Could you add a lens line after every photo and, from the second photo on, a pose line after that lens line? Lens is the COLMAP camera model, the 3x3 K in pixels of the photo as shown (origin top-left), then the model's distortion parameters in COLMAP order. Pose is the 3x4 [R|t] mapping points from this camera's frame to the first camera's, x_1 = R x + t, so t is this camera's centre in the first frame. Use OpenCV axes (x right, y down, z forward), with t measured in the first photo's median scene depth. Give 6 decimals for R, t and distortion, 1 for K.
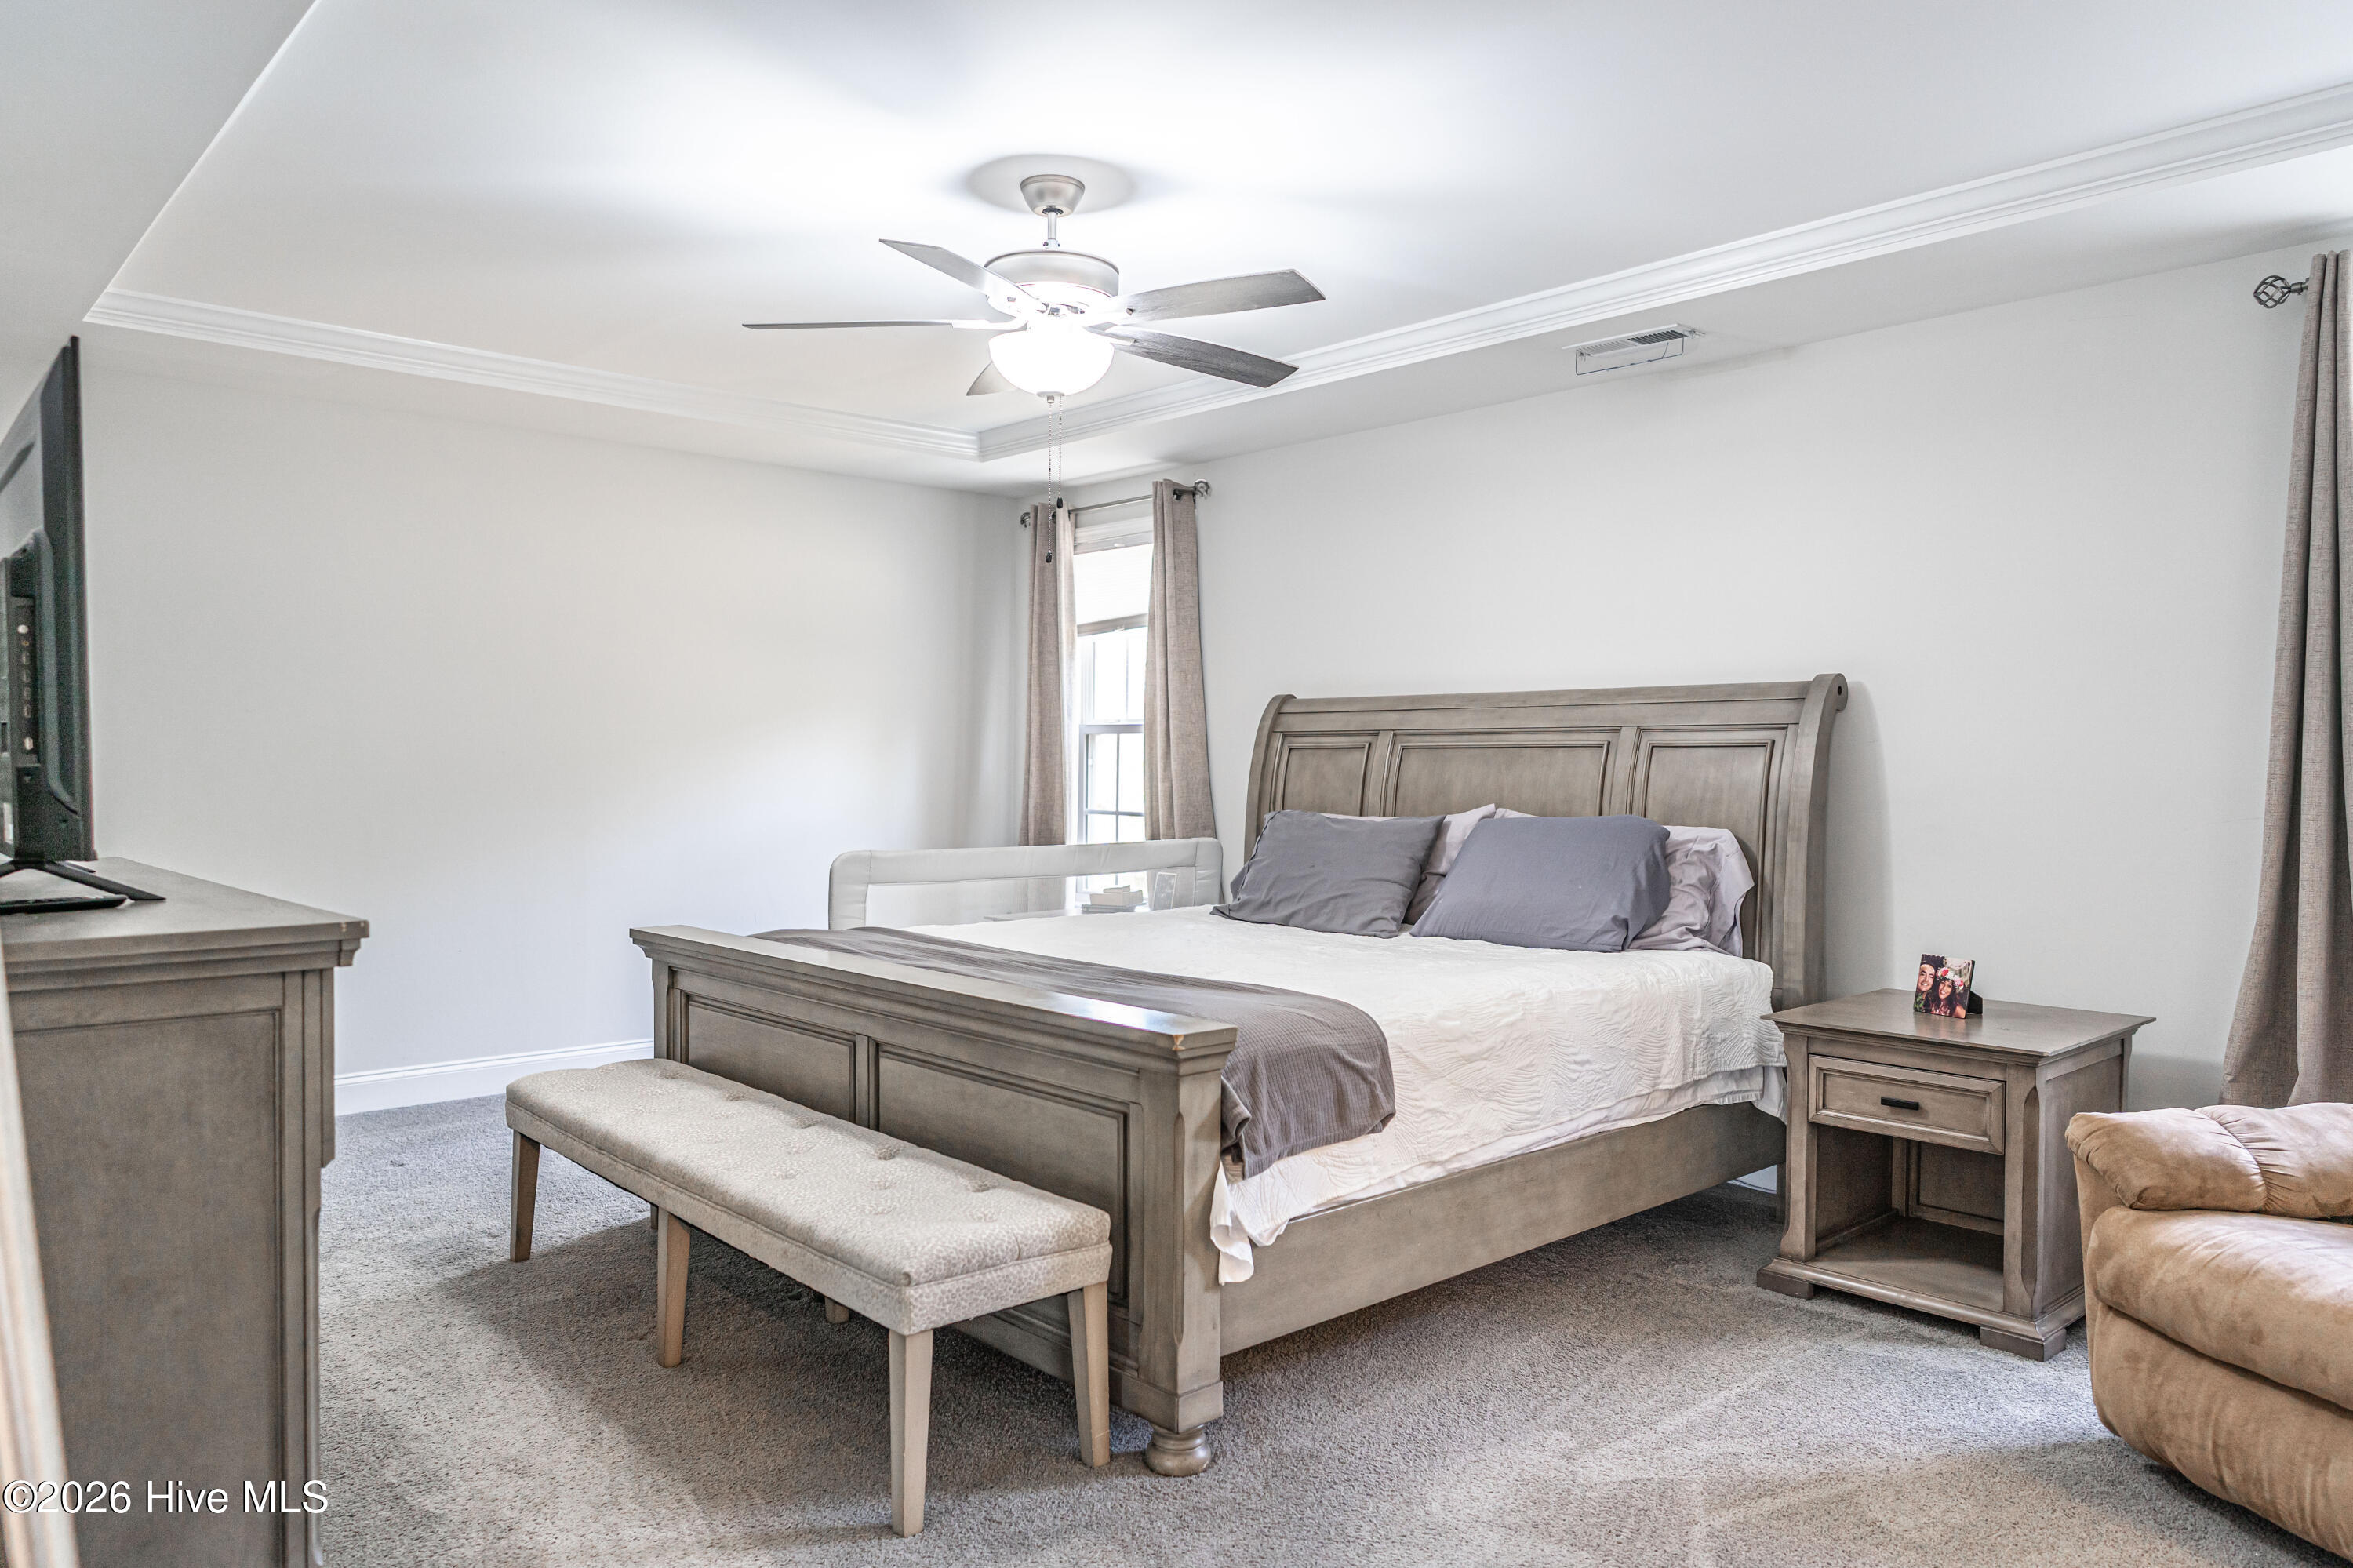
lens RADIAL K [[1594.4, 0, 1177.5], [0, 1594.4, 791.5], [0, 0, 1]] dist [-0.002777, 0.003982]
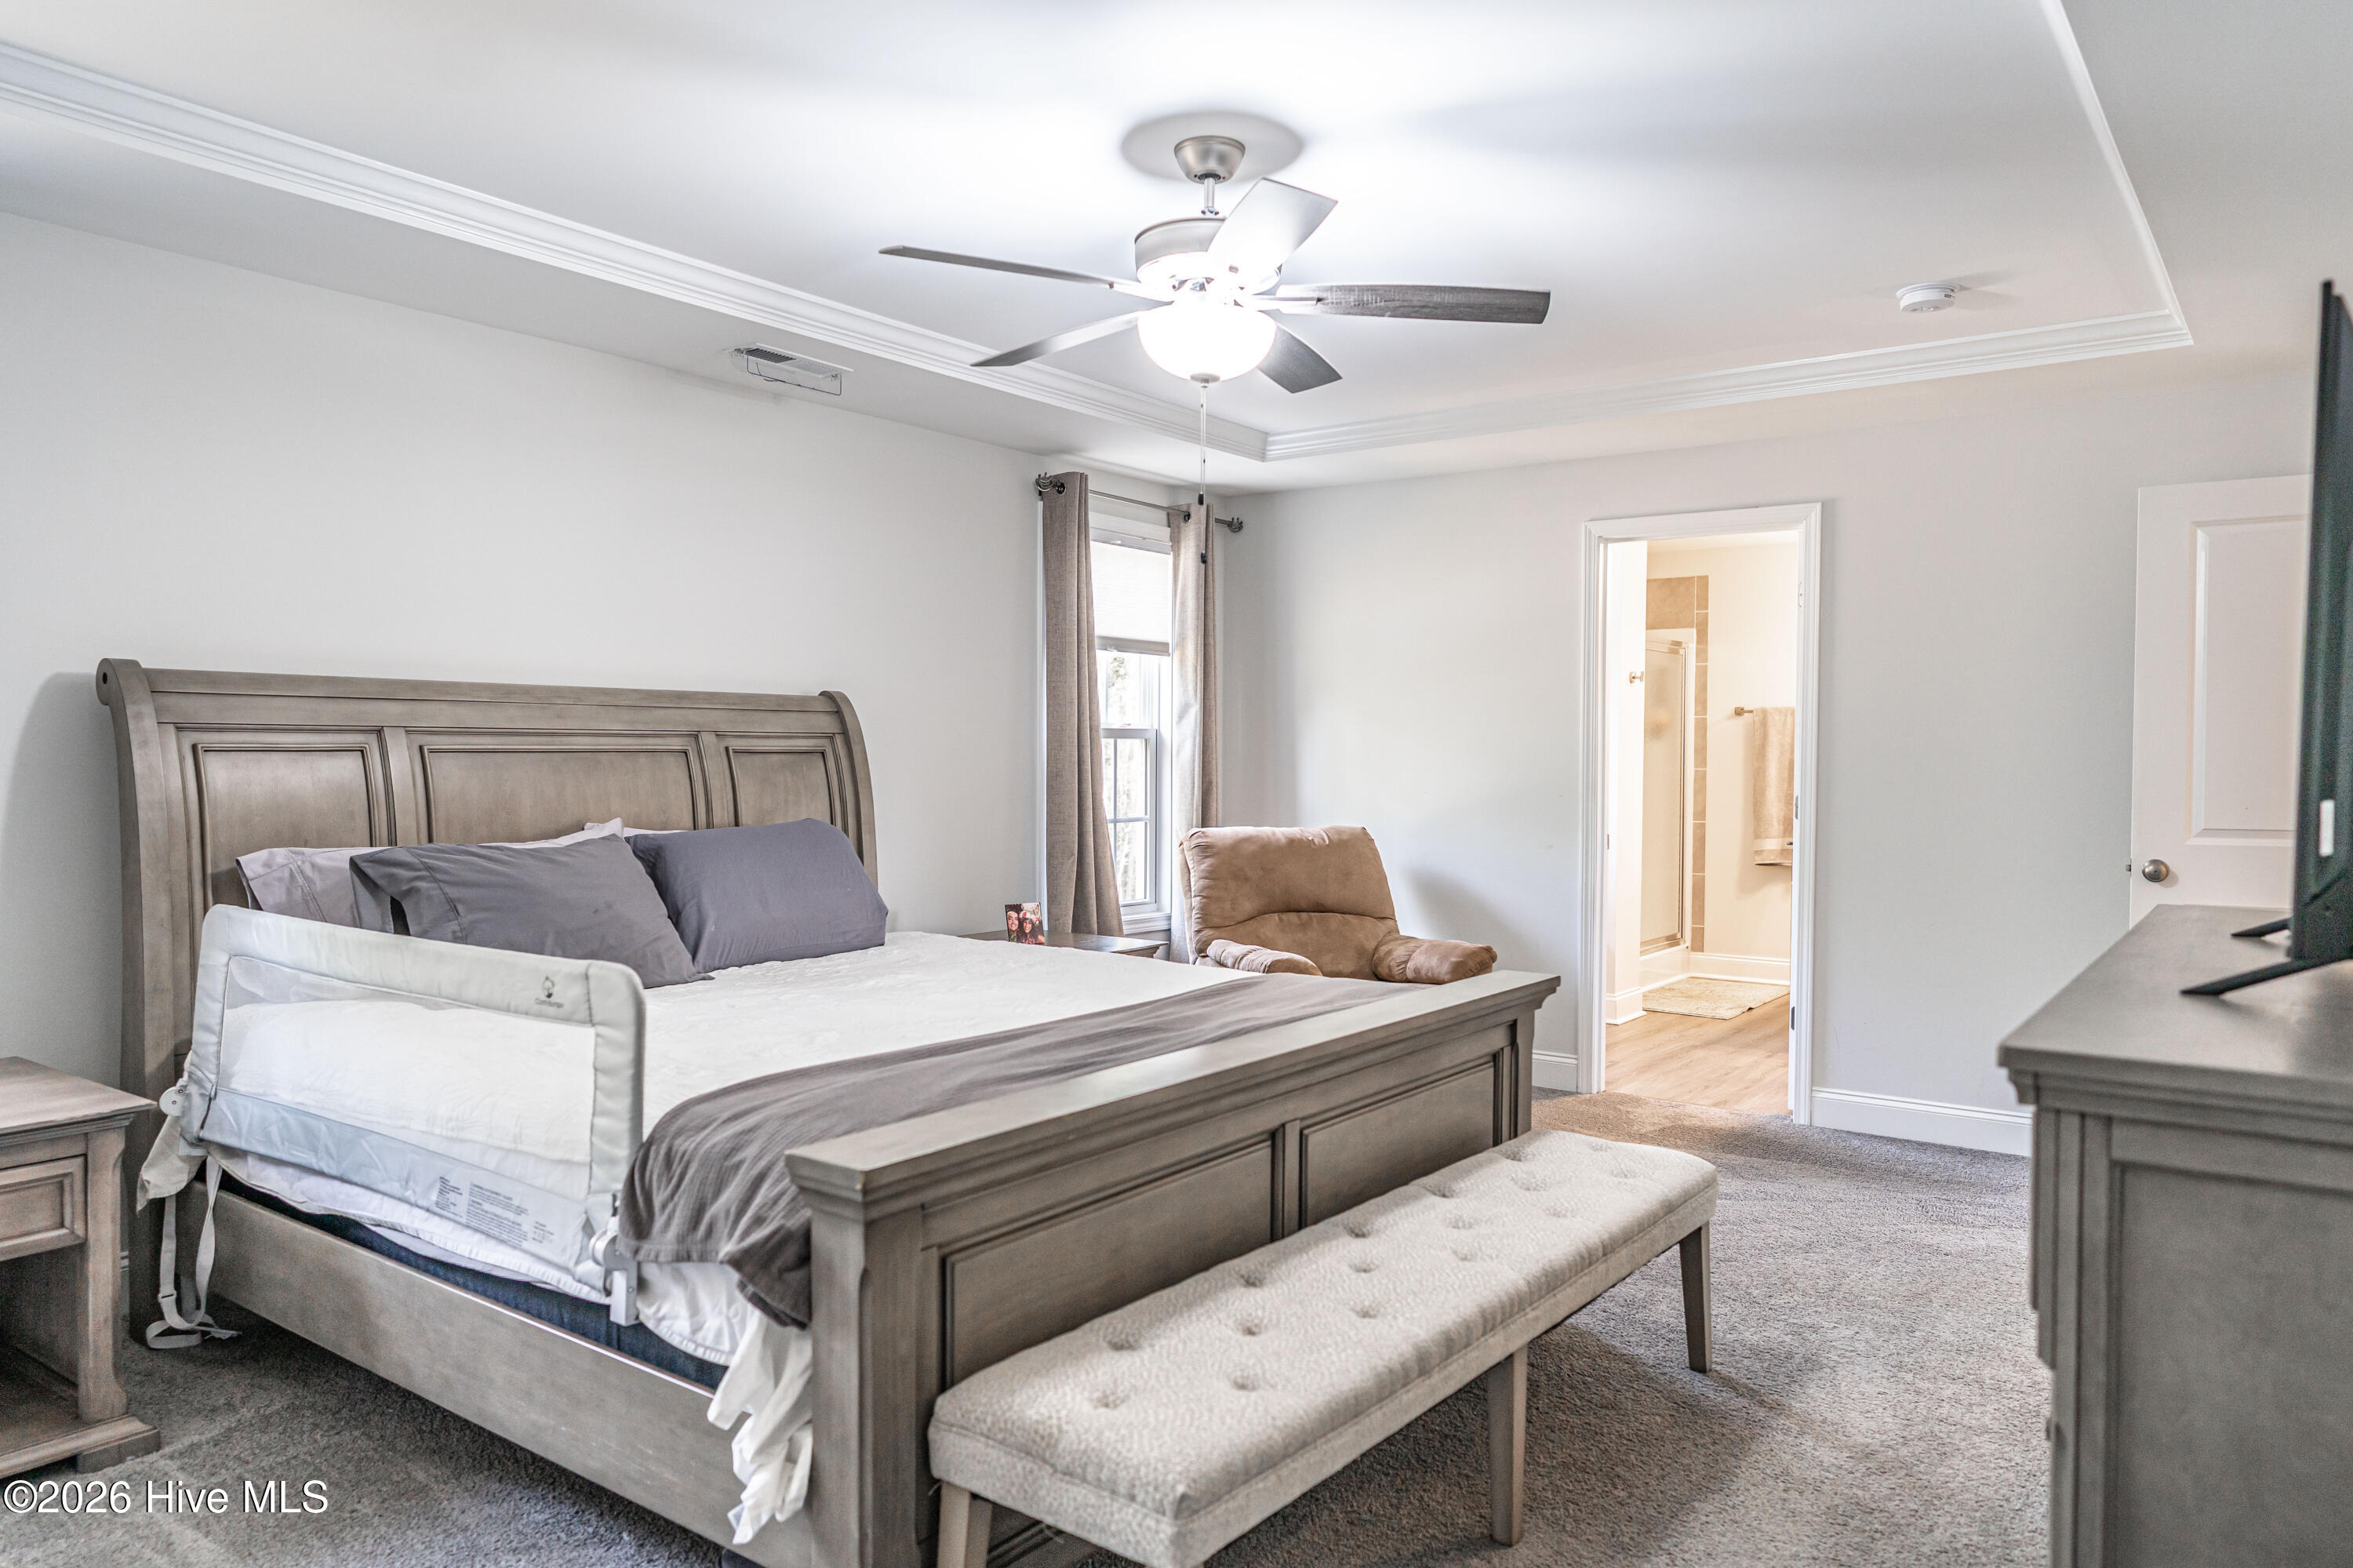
lens RADIAL K [[1594.4, 0, 1177.5], [0, 1594.4, 791.5], [0, 0, 1]] dist [-0.002777, 0.003982]
pose [[-0.203767, -0.032337, 0.978485, -0.913992], [0.011771, 0.999301, 0.035476, -0.043585], [-0.978949, 0.018747, -0.203244, 1.134729]]
